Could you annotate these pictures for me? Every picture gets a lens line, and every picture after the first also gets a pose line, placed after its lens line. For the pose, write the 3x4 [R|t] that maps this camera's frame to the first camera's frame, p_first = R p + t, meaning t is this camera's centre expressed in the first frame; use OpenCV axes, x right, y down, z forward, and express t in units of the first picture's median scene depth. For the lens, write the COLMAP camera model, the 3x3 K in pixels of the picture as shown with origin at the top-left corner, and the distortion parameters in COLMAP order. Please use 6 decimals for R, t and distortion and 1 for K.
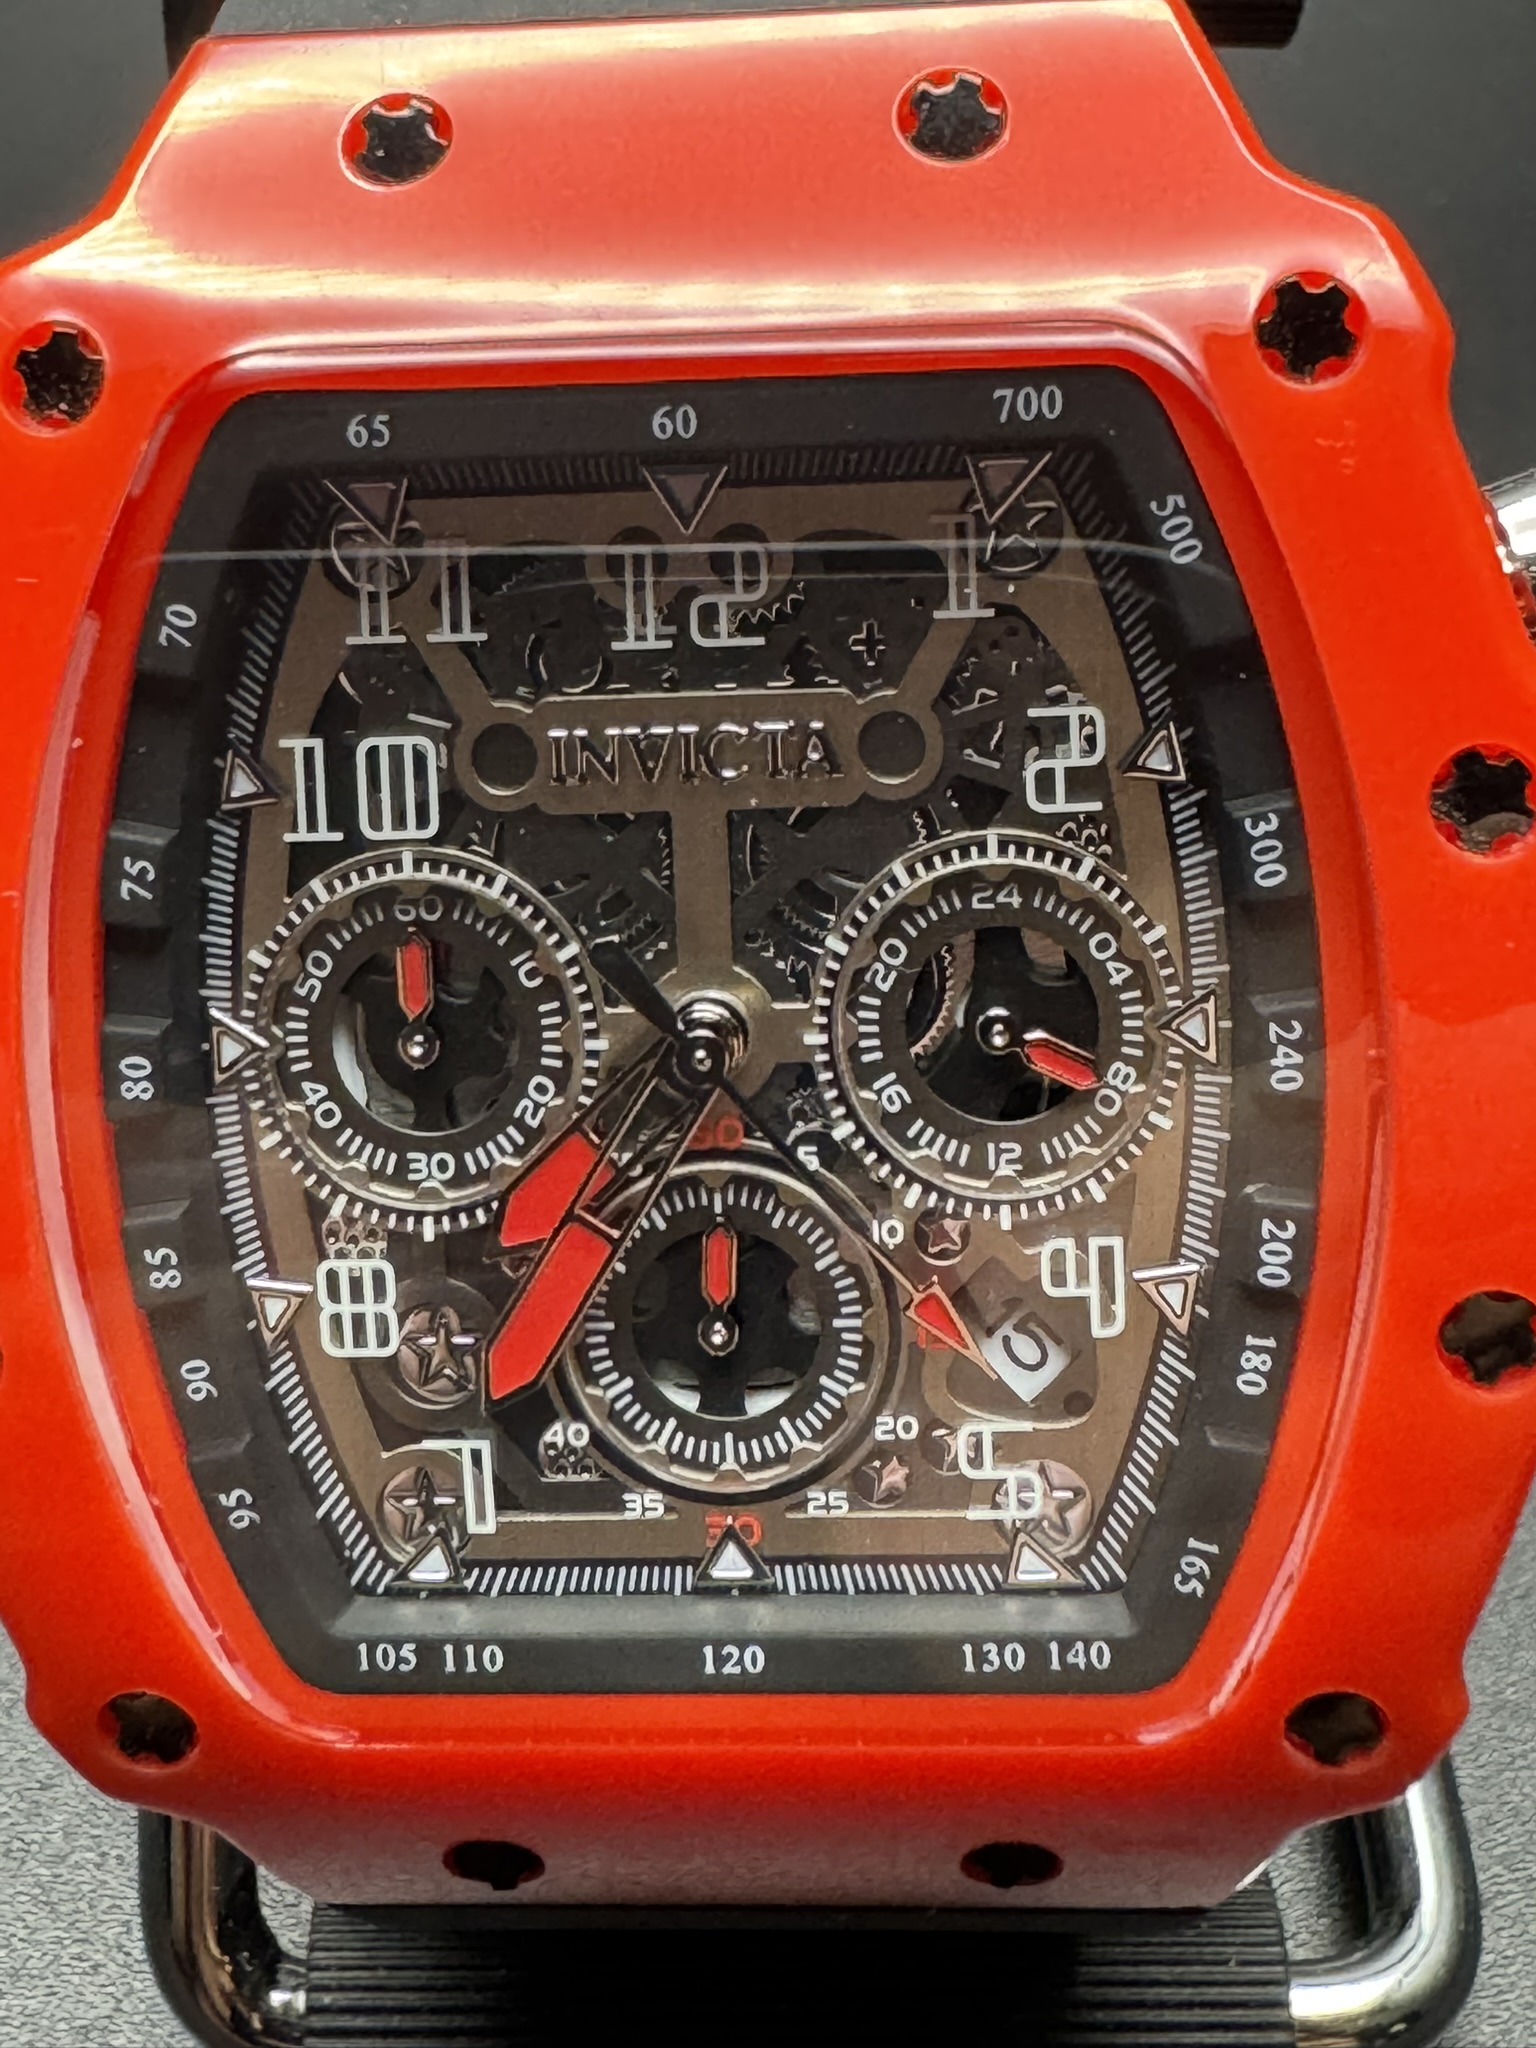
lens RADIAL K [[2977.4, 0, 762.4], [0, 2977.4, 1026.8], [0, 0, 1]] dist [-0.003350, 0.000000]
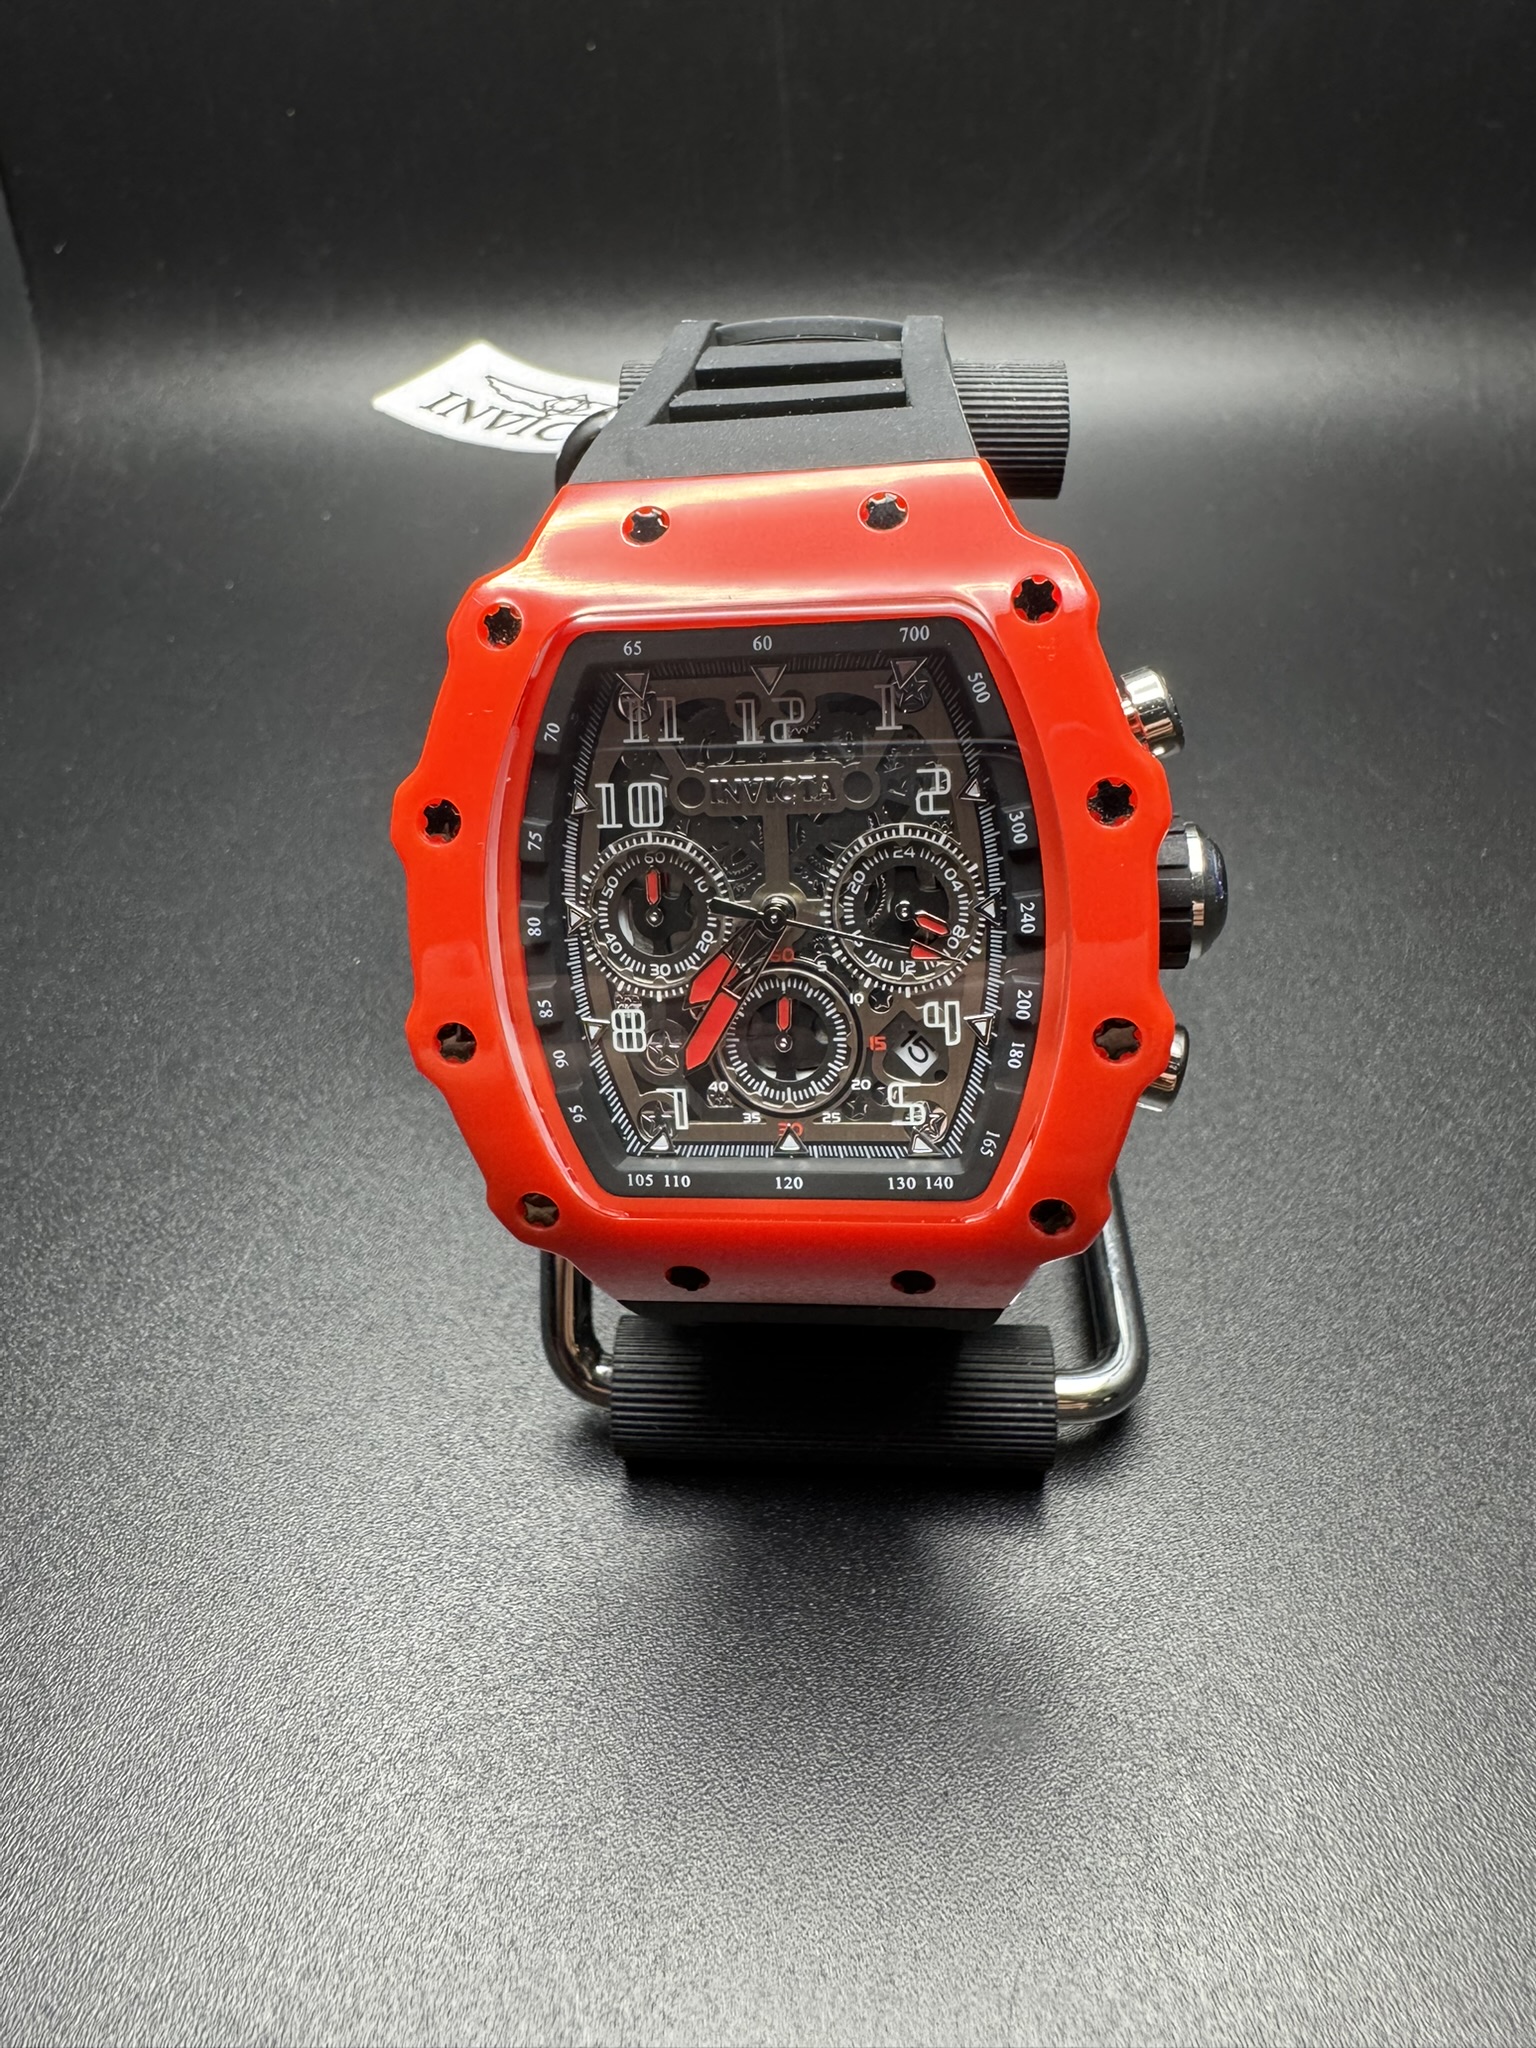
lens RADIAL K [[1442.6, 0, 778.1], [0, 1442.6, 1017.3], [0, 0, 1]] dist [0.004287, 0.000486]
pose [[0.998512, 0.003370, -0.054419, 0.042500], [-0.003414, 0.999994, -0.000721, 0.085379], [0.054417, 0.000906, 0.998518, -0.122193]]
